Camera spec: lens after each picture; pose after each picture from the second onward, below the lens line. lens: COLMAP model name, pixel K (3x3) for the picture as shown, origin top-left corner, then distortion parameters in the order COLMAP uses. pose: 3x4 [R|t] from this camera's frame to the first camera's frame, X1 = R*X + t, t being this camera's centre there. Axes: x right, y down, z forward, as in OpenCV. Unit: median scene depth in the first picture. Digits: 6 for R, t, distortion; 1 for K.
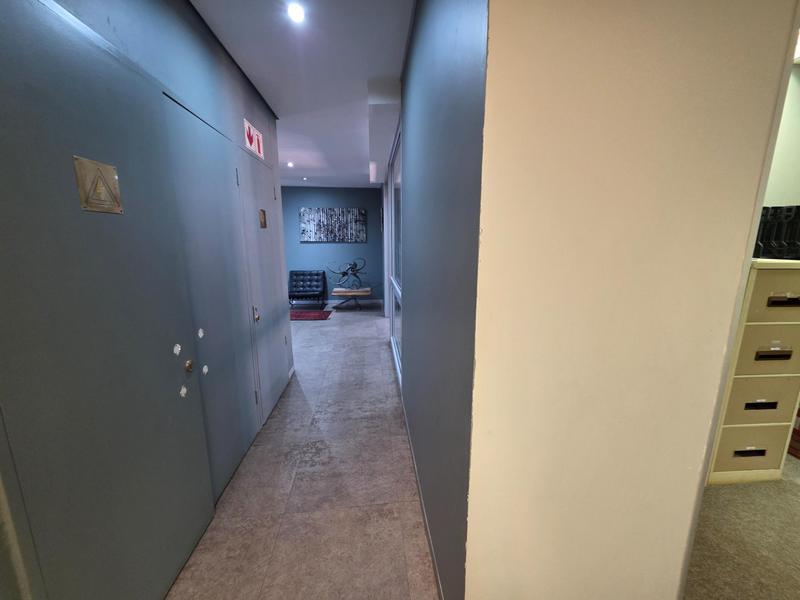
lens RADIAL K [[321.5, 0, 401.8], [0, 321.5, 300.5], [0, 0, 1]] dist [0.003284, -0.000199]
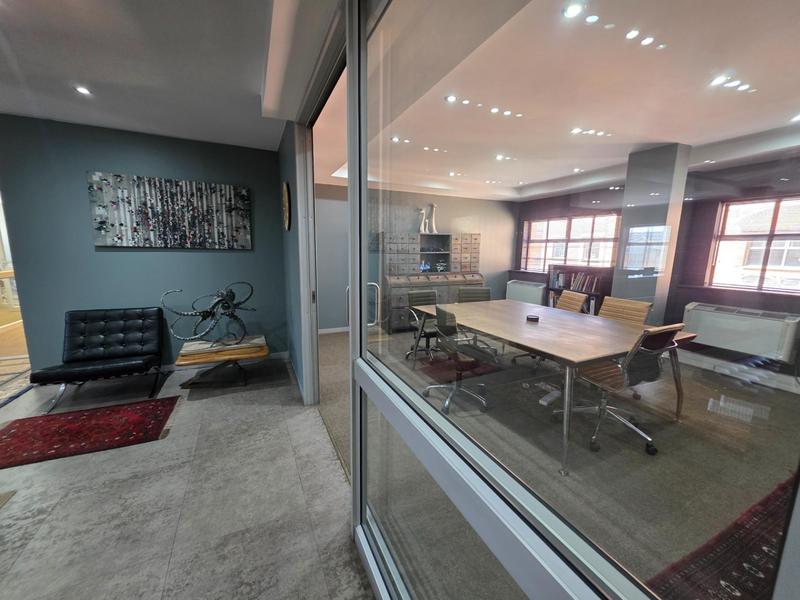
lens RADIAL K [[321.5, 0, 399.6], [0, 321.5, 300.7], [0, 0, 1]] dist [0.003284, -0.000199]
pose [[0.941829, -0.037893, 0.333950, -0.063154], [0.045573, 0.998846, -0.015189, -0.079723], [-0.332989, 0.029525, 0.942468, 0.426546]]
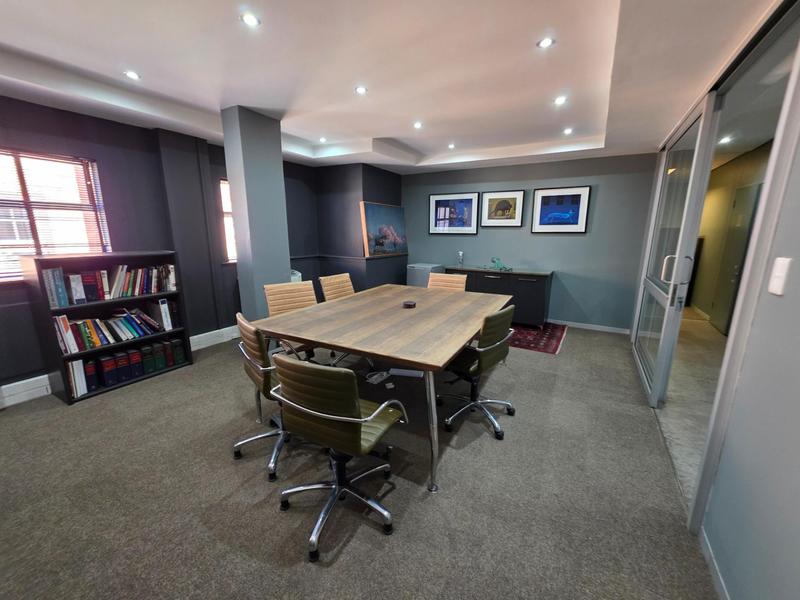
lens RADIAL K [[321.5, 0, 403.5], [0, 321.5, 302.7], [0, 0, 1]] dist [0.003284, -0.000199]
pose [[-0.820532, -0.132180, 0.556107, 0.030572], [0.093406, 0.928812, 0.358587, -0.203245], [-0.563917, 0.346175, -0.749774, 1.078859]]
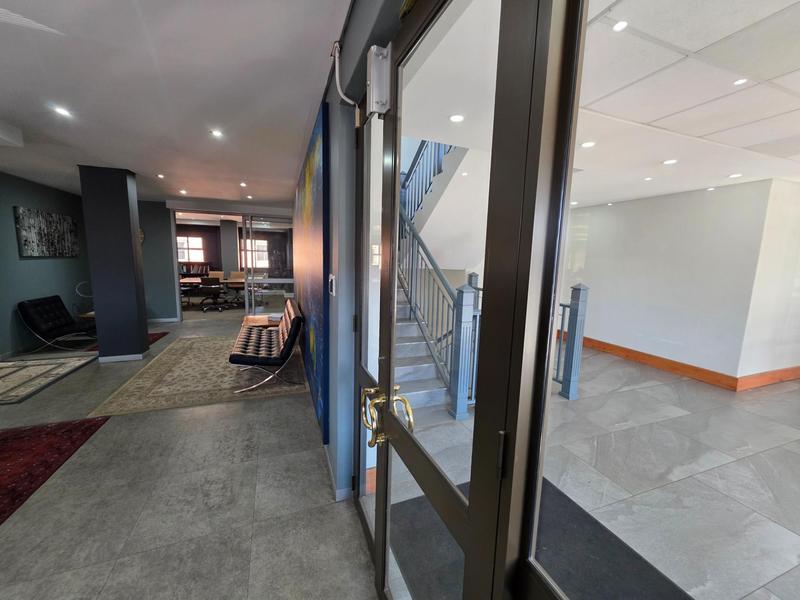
lens RADIAL K [[321.5, 0, 399.8], [0, 321.5, 299.5], [0, 0, 1]] dist [0.003284, -0.000199]
pose [[-0.268467, -0.133976, 0.953927, -1.185003], [0.153645, 0.971648, 0.179706, -0.096885], [-0.950957, 0.194811, -0.240271, 0.431501]]
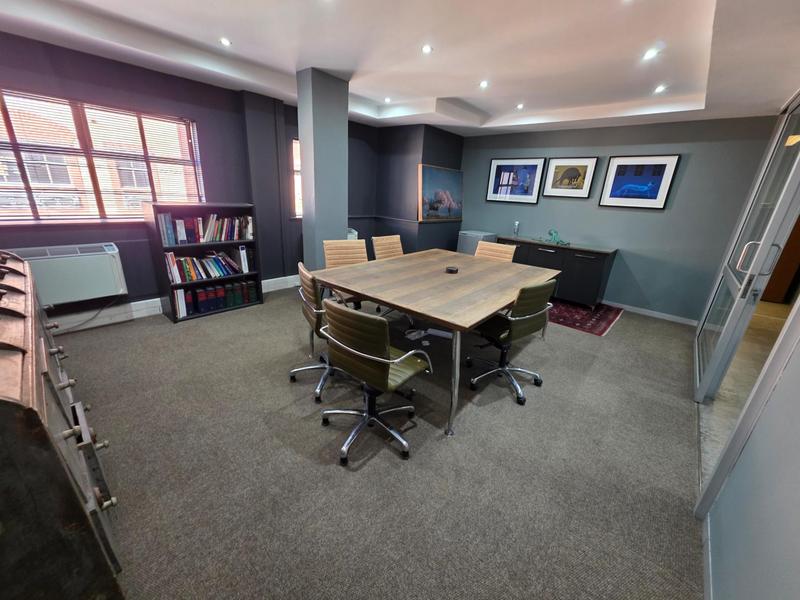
lens RADIAL K [[321.5, 0, 395.3], [0, 321.5, 303.2], [0, 0, 1]] dist [0.003284, -0.000199]
pose [[-0.680418, -0.278535, 0.677827, 0.004142], [0.075352, 0.893457, 0.442783, -0.208170], [-0.728940, 0.352353, -0.586936, 1.088803]]
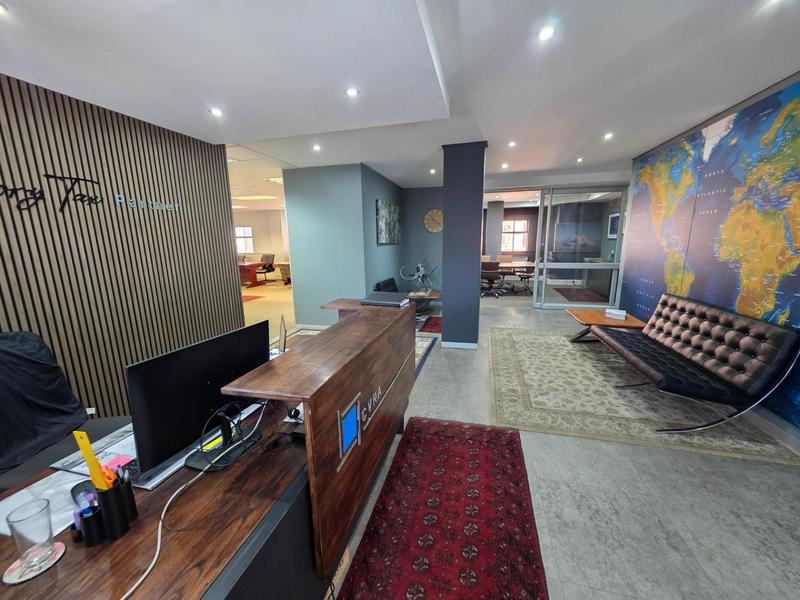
lens RADIAL K [[321.5, 0, 398.4], [0, 321.5, 302.3], [0, 0, 1]] dist [0.003284, -0.000199]
pose [[0.341083, -0.185223, 0.921605, -1.042542], [0.189346, 0.973839, 0.125644, -0.134330], [-0.920766, 0.131647, 0.367231, 0.692298]]
